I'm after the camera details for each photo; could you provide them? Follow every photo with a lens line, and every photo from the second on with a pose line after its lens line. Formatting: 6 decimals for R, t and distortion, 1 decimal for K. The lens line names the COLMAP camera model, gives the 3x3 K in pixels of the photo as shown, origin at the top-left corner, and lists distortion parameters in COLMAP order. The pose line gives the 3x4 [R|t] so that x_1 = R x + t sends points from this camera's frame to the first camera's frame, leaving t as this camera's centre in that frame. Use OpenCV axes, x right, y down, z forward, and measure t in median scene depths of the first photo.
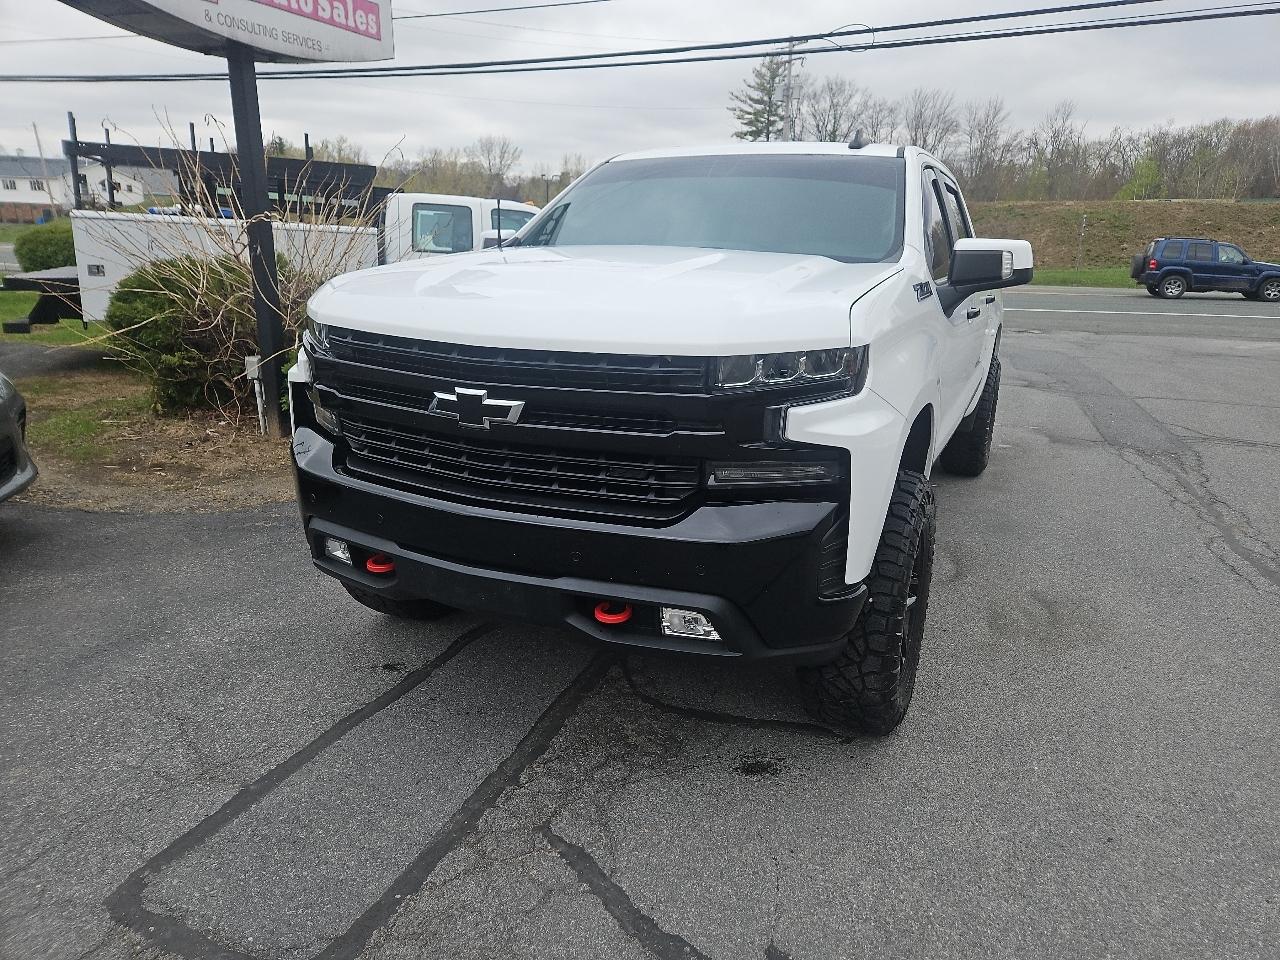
lens RADIAL K [[856.7, 0, 646.7], [0, 856.7, 475.3], [0, 0, 1]] dist [0.078505, -0.068561]
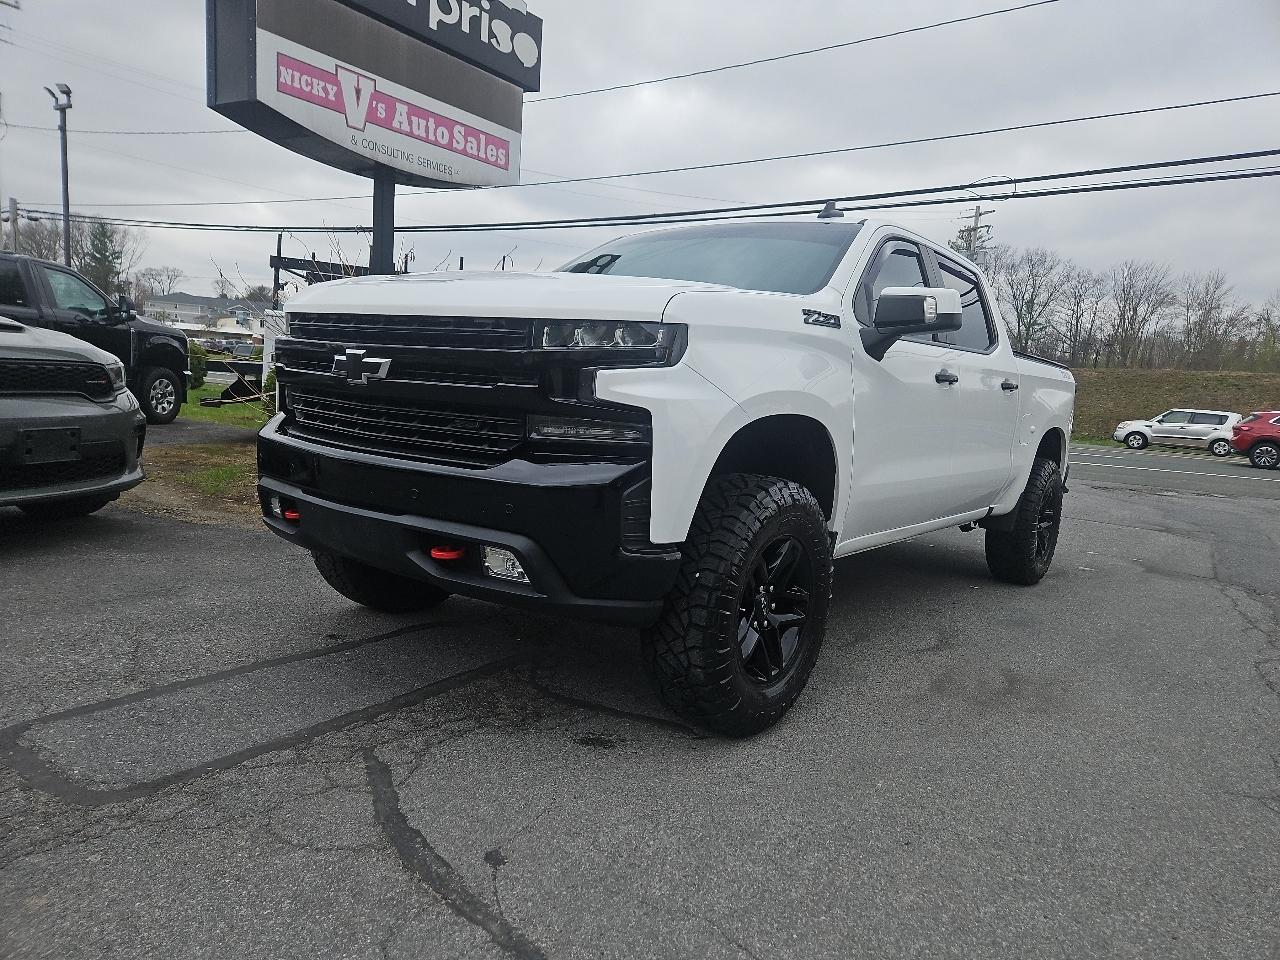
lens RADIAL K [[850.2, 0, 637.5], [0, 850.2, 481.5], [0, 0, 1]] dist [0.081927, -0.068123]
pose [[0.973769, 0.072611, -0.215641, 0.355060], [-0.106923, 0.982584, -0.151975, 0.174159], [0.200850, 0.171046, 0.964574, -0.026081]]
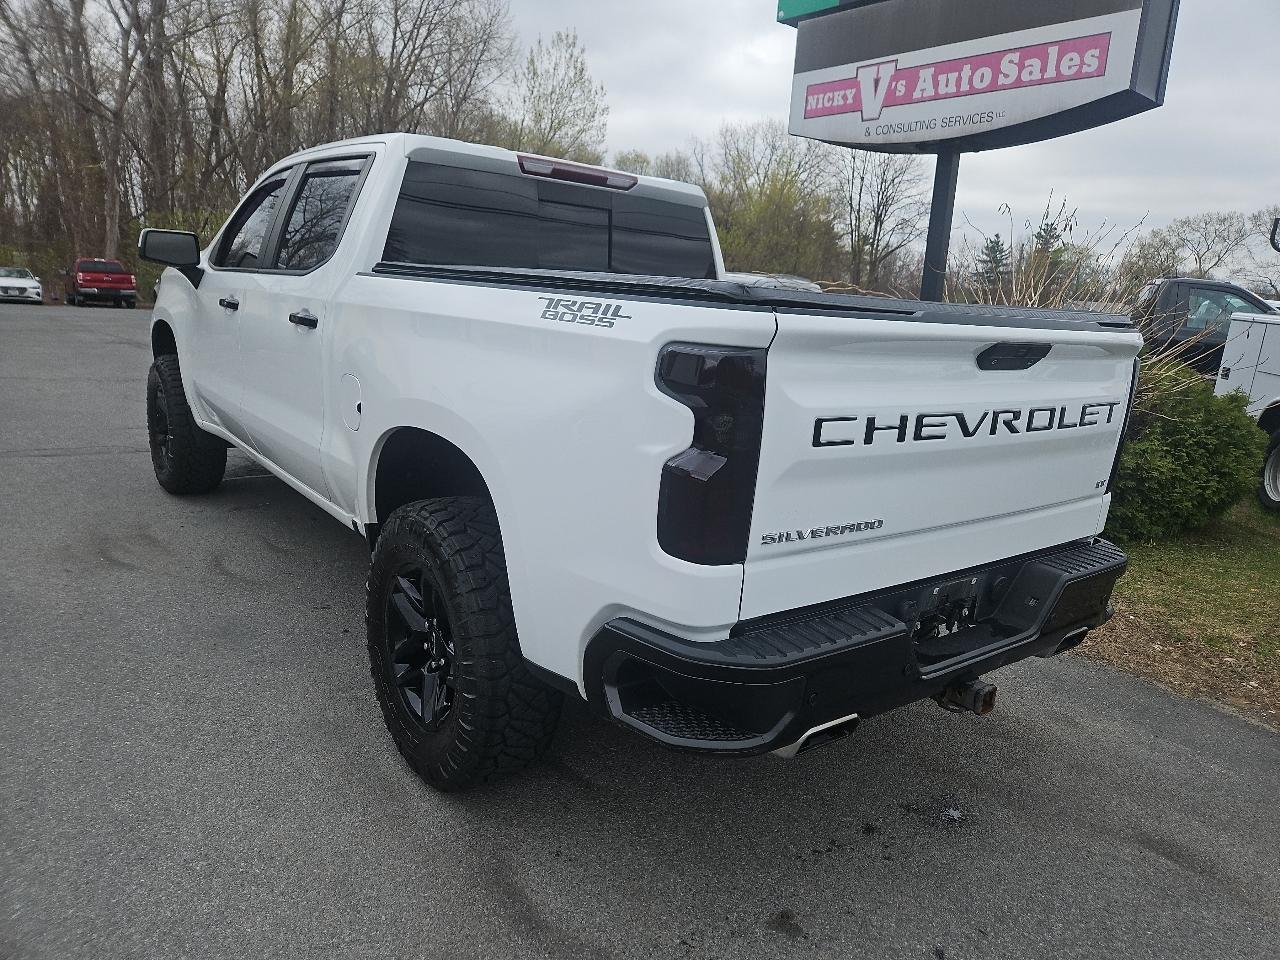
lens RADIAL K [[851.2, 0, 653.6], [0, 851.2, 472.0], [0, 0, 1]] dist [0.087087, -0.072493]
pose [[-0.440083, 0.129783, -0.888529, 1.551284], [-0.318973, 0.902373, 0.289790, -0.658622], [0.839394, 0.410949, -0.355722, 2.654232]]
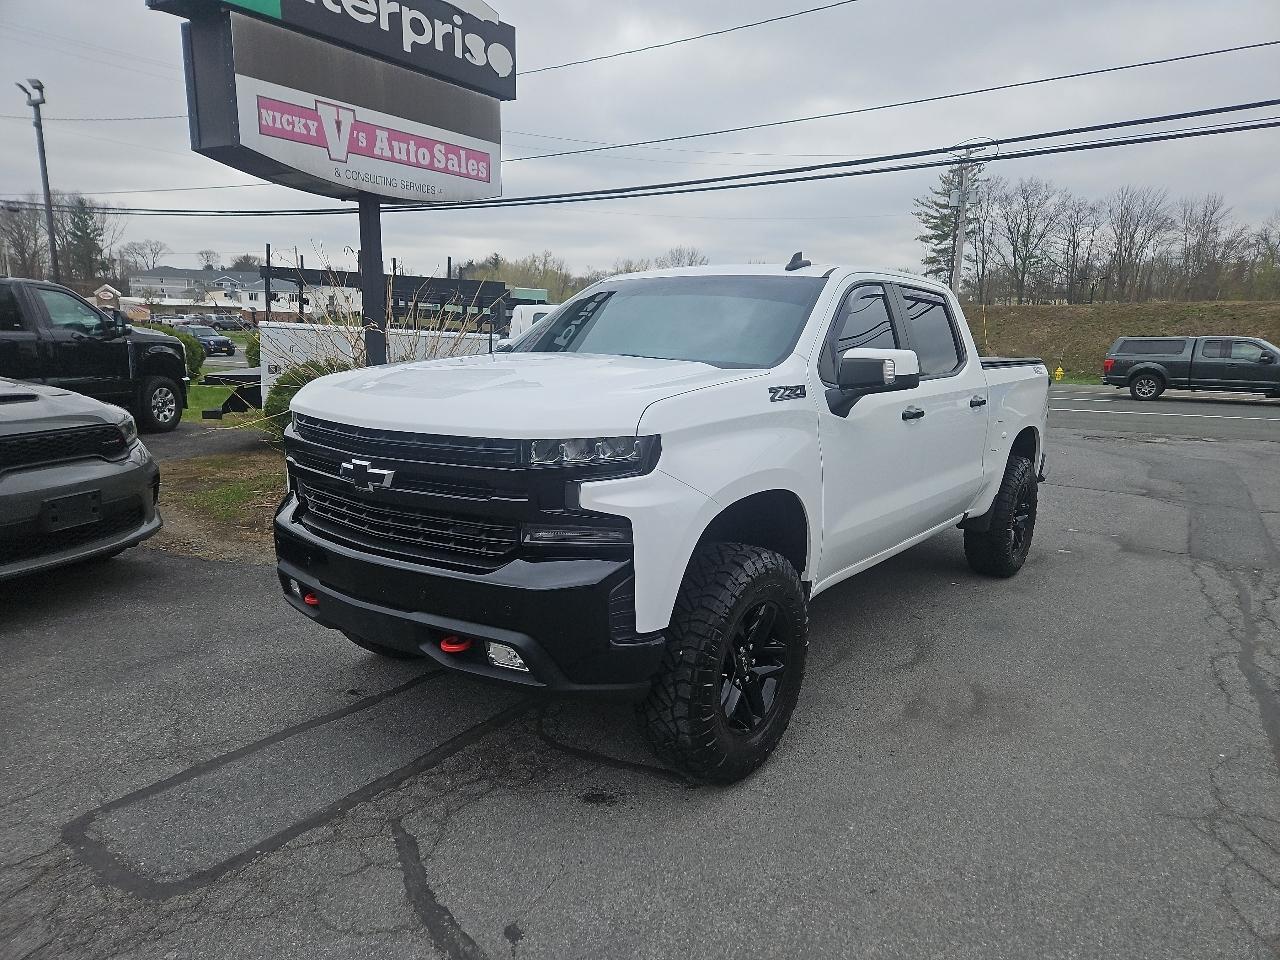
lens RADIAL K [[850.9, 0, 640.0], [0, 850.9, 480.0], [0, 0, 1]] dist [0.079450, -0.063948]
pose [[0.976676, 0.034873, -0.211865, 0.388460], [-0.057016, 0.993421, -0.099317, 0.027303], [0.207008, 0.109080, 0.972239, -0.137896]]
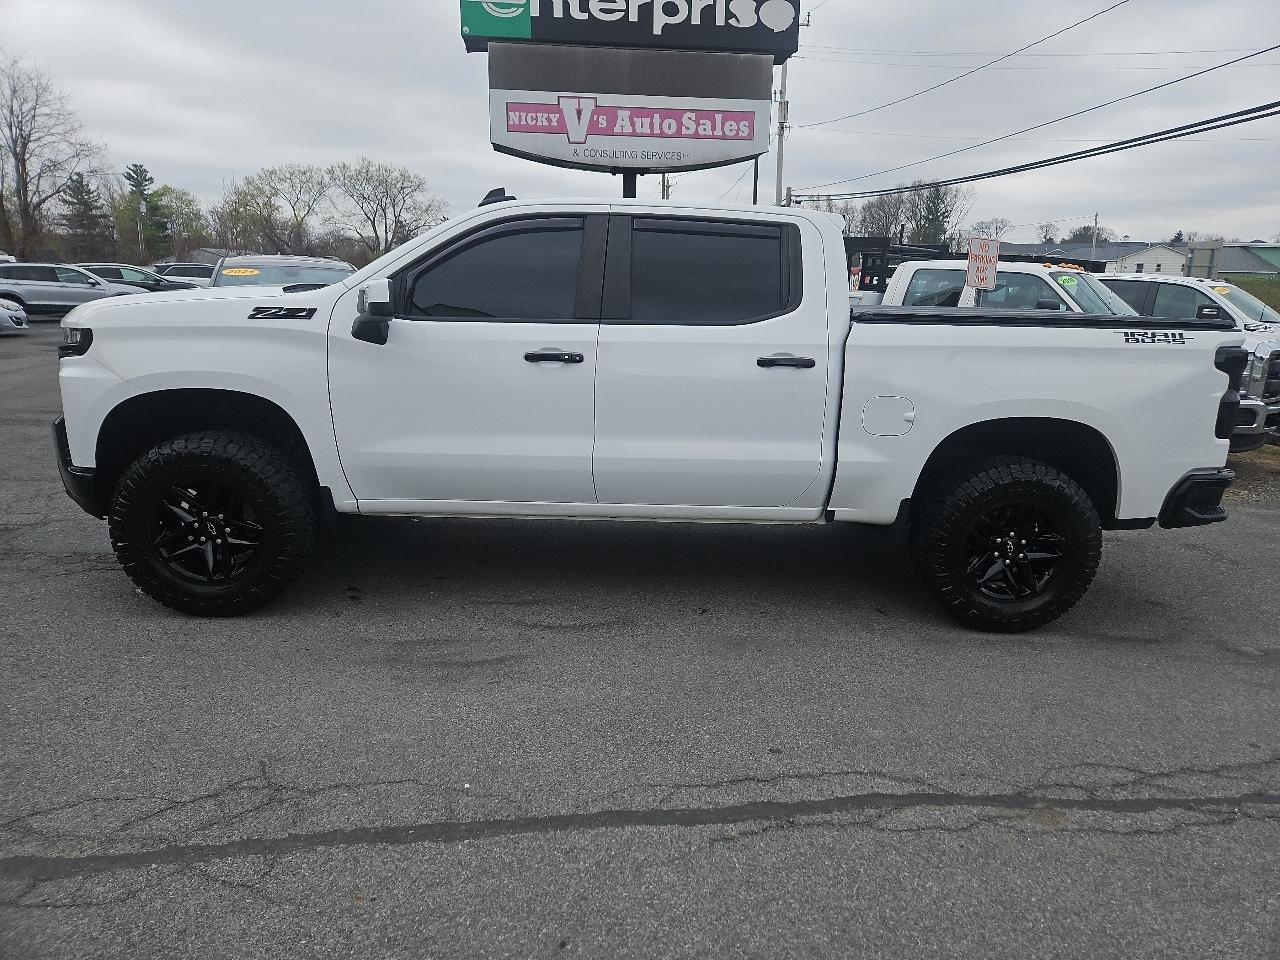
lens RADIAL K [[854.0, 0, 648.7], [0, 854.0, 458.2], [0, 0, 1]] dist [0.081970, -0.068561]
pose [[0.460137, 0.166373, -0.872121, 1.854291], [-0.255735, 0.965491, 0.049257, -0.216896], [0.850220, 0.200366, 0.486805, 0.914680]]
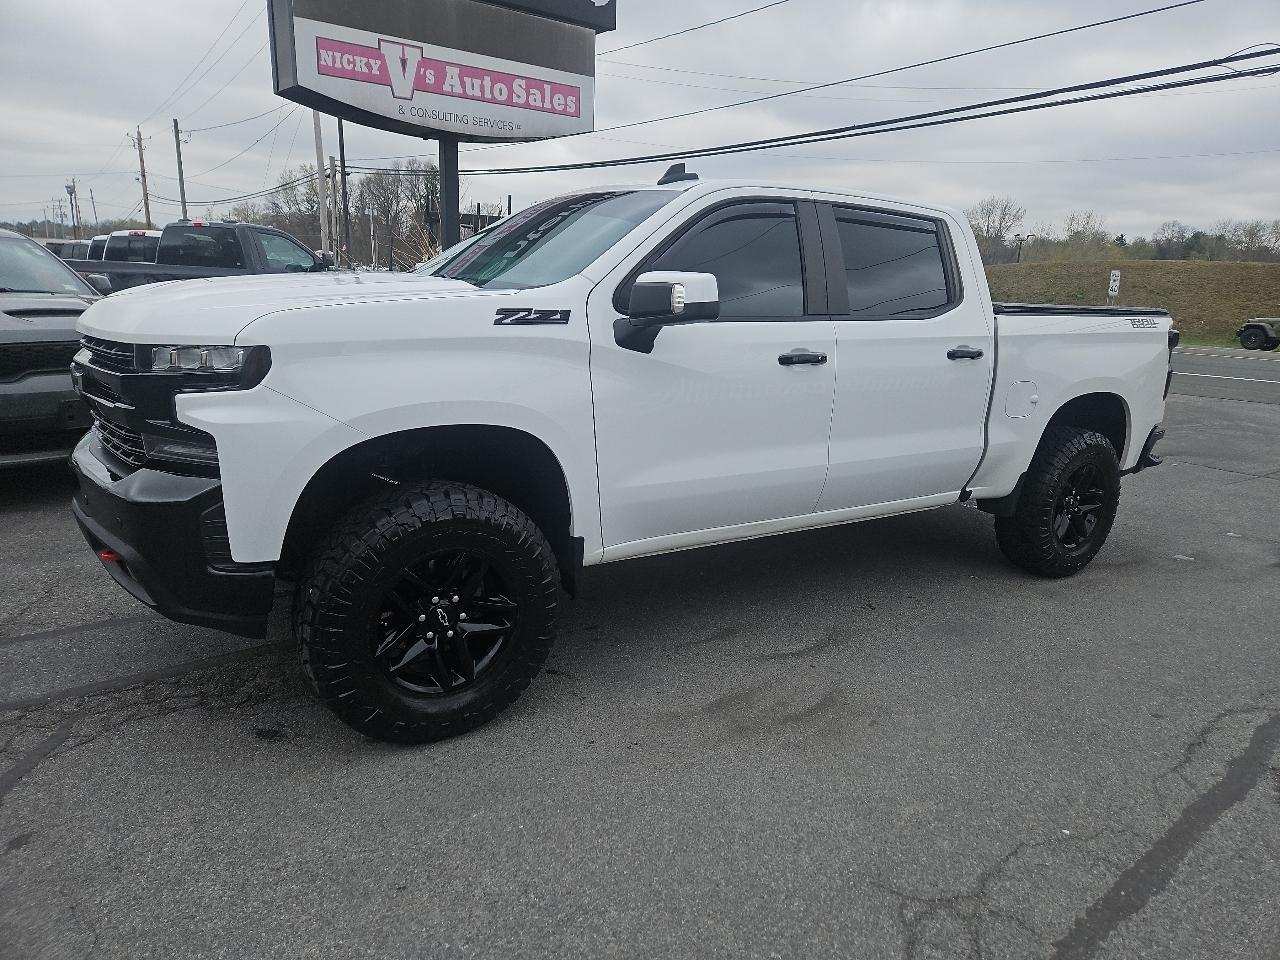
lens RADIAL K [[850.1, 0, 644.6], [0, 850.1, 467.1], [0, 0, 1]] dist [0.076187, -0.059470]
pose [[0.856094, 0.121017, -0.502452, 0.987262], [-0.158386, 0.986853, -0.032179, -0.031978], [0.491952, 0.107129, 0.864006, 0.241359]]
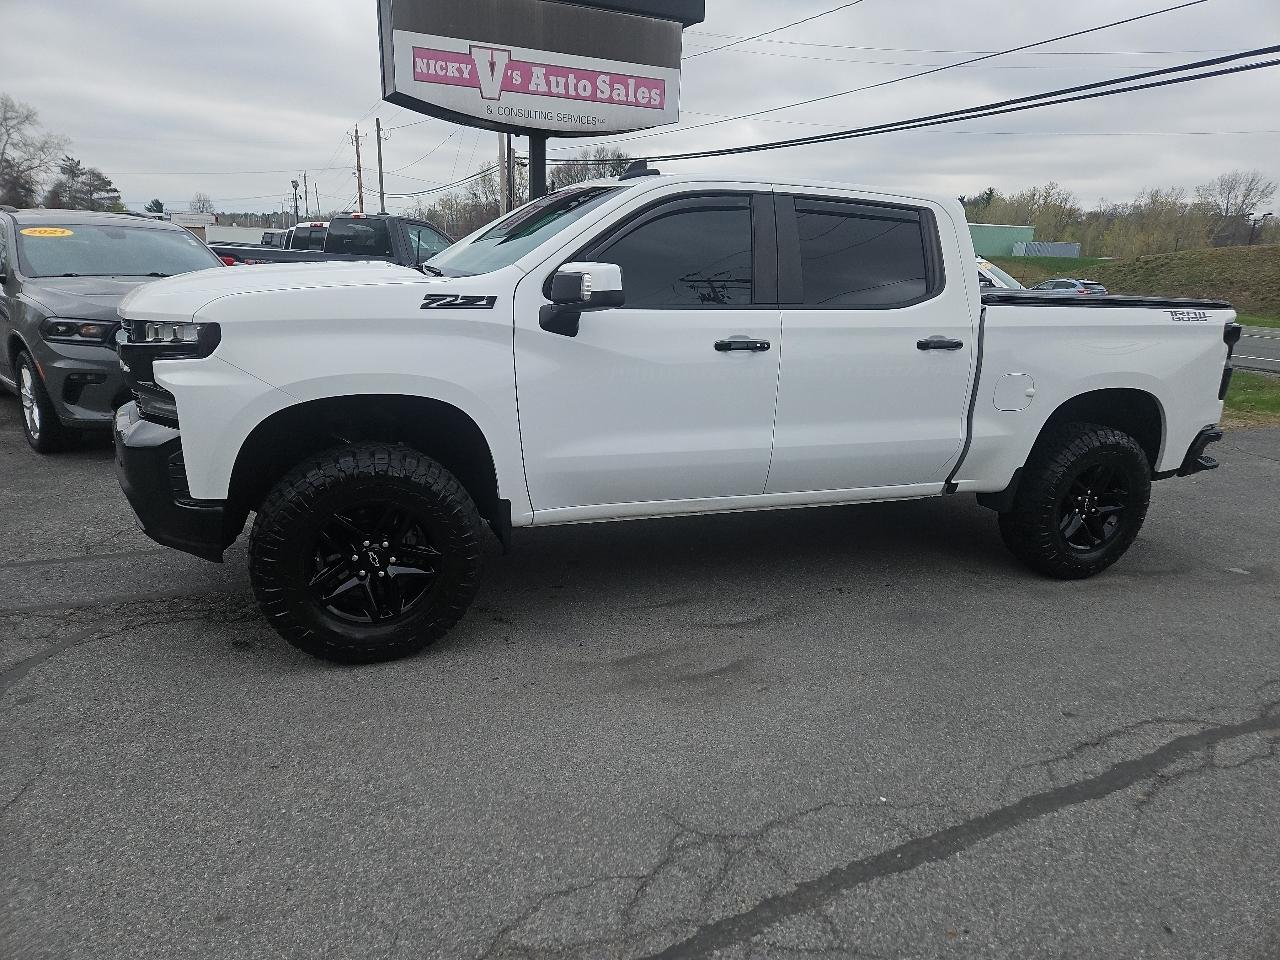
lens RADIAL K [[850.8, 0, 639.2], [0, 850.8, 468.9], [0, 0, 1]] dist [0.074532, -0.057263]
pose [[0.729771, 0.170791, -0.662016, 1.329279], [-0.207681, 0.977918, 0.023353, -0.077401], [0.651386, 0.120446, 0.749126, 0.353864]]
